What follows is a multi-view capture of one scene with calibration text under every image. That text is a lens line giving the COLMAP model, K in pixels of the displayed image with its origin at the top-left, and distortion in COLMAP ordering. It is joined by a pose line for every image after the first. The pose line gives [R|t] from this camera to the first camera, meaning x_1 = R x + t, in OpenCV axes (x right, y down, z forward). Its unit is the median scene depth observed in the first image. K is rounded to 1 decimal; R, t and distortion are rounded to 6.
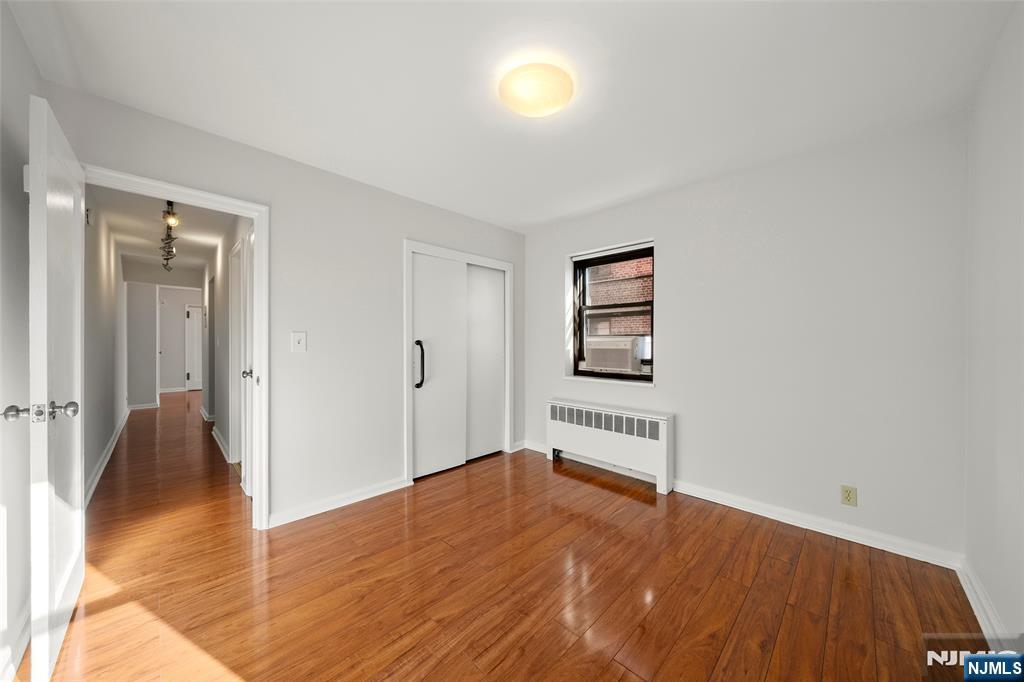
lens RADIAL K [[351.7, 0, 508.8], [0, 351.7, 346.5], [0, 0, 1]] dist [-0.005091, -0.000169]
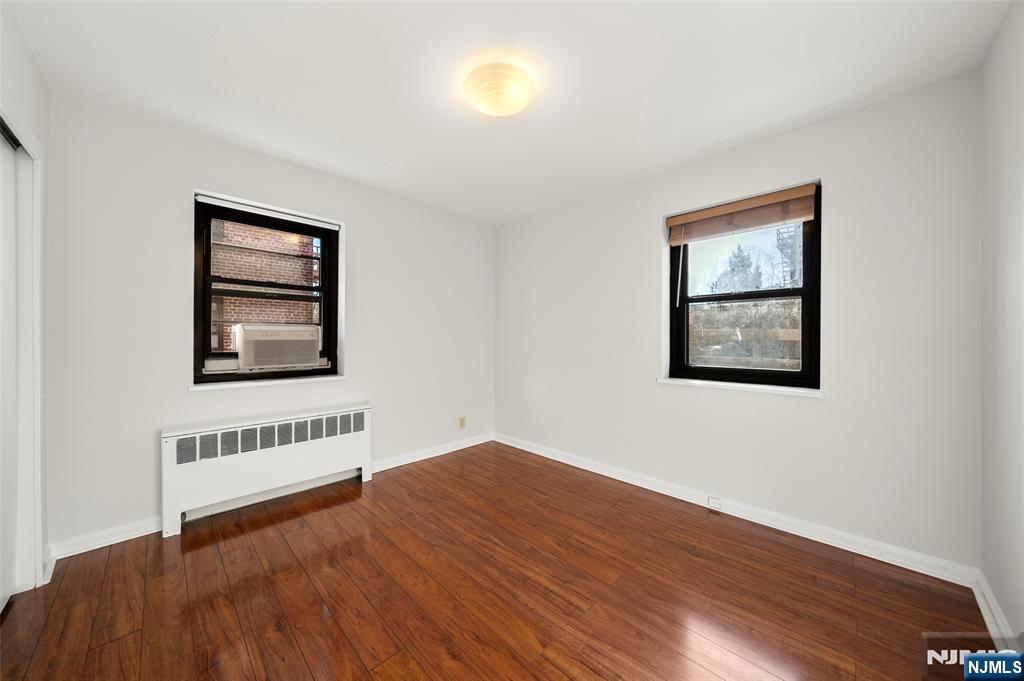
lens RADIAL K [[351.7, 0, 514.8], [0, 351.7, 334.2], [0, 0, 1]] dist [-0.005091, -0.000169]
pose [[-0.002489, 0.001666, 0.999996, -0.568128], [0.004891, 0.999987, -0.001654, -0.003231], [-0.999985, 0.004886, -0.002497, 0.558747]]
